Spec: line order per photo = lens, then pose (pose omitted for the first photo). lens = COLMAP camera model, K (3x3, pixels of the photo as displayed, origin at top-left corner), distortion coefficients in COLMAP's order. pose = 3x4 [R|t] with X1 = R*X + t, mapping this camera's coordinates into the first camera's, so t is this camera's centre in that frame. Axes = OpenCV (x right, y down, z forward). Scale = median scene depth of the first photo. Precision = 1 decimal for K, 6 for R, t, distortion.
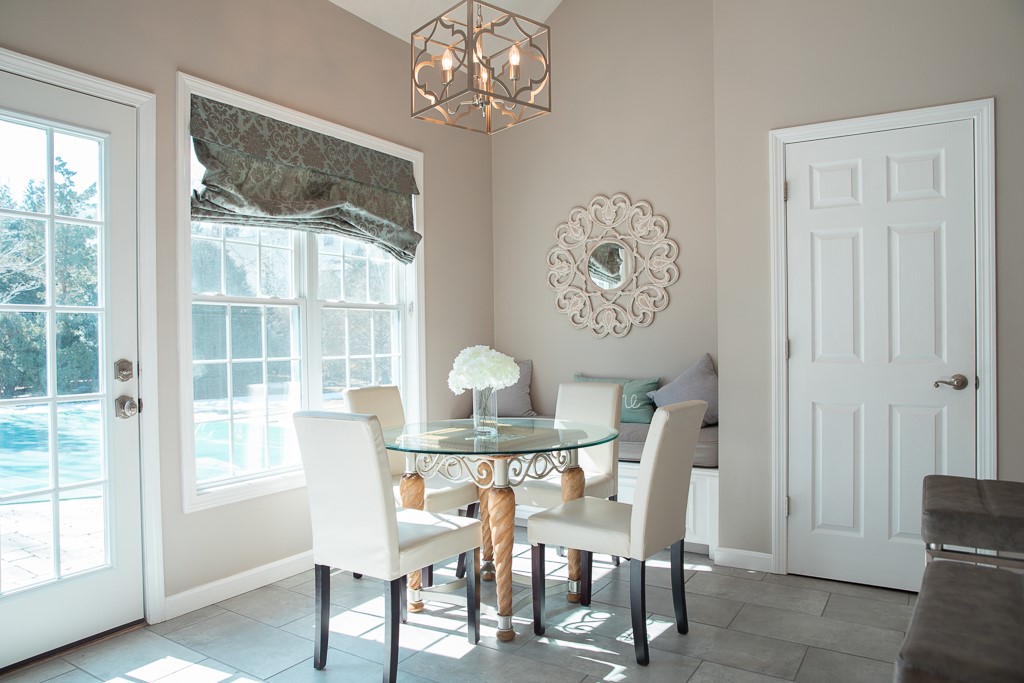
lens RADIAL K [[697.8, 0, 512.0], [0, 697.8, 341.5], [0, 0, 1]] dist [-0.074748, 0.002106]
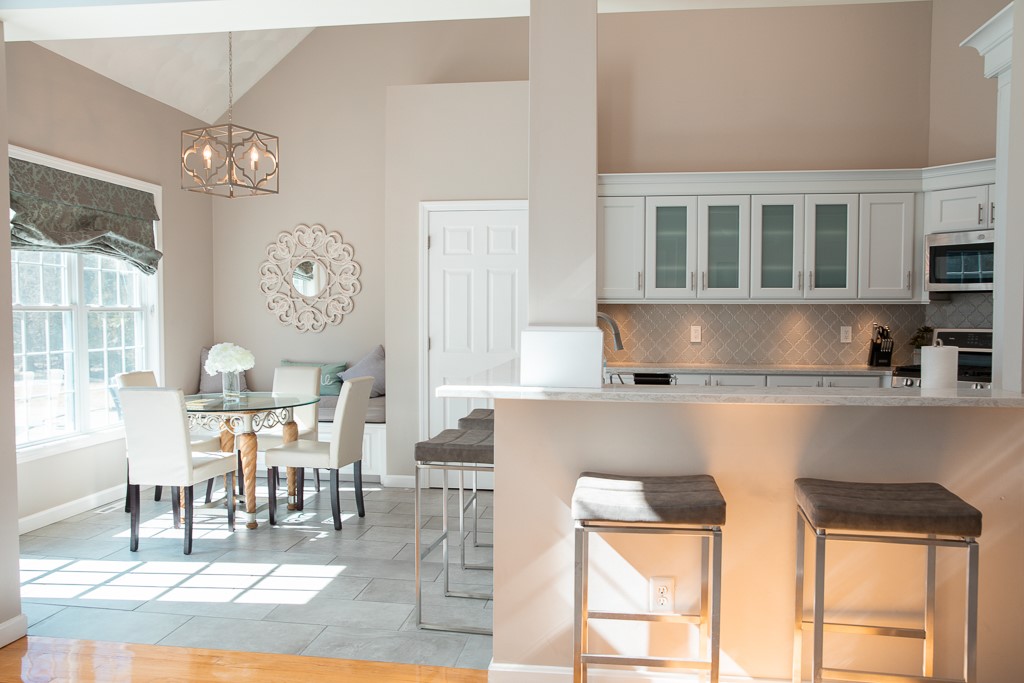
lens RADIAL K [[795.5, 0, 512.0], [0, 795.5, 341.5], [0, 0, 1]] dist [-0.101234, 0.114519]
pose [[0.915062, -0.002481, 0.403306, -0.145222], [-0.009147, 0.999596, 0.026903, -0.041913], [-0.403210, -0.028308, 0.914670, -0.685295]]
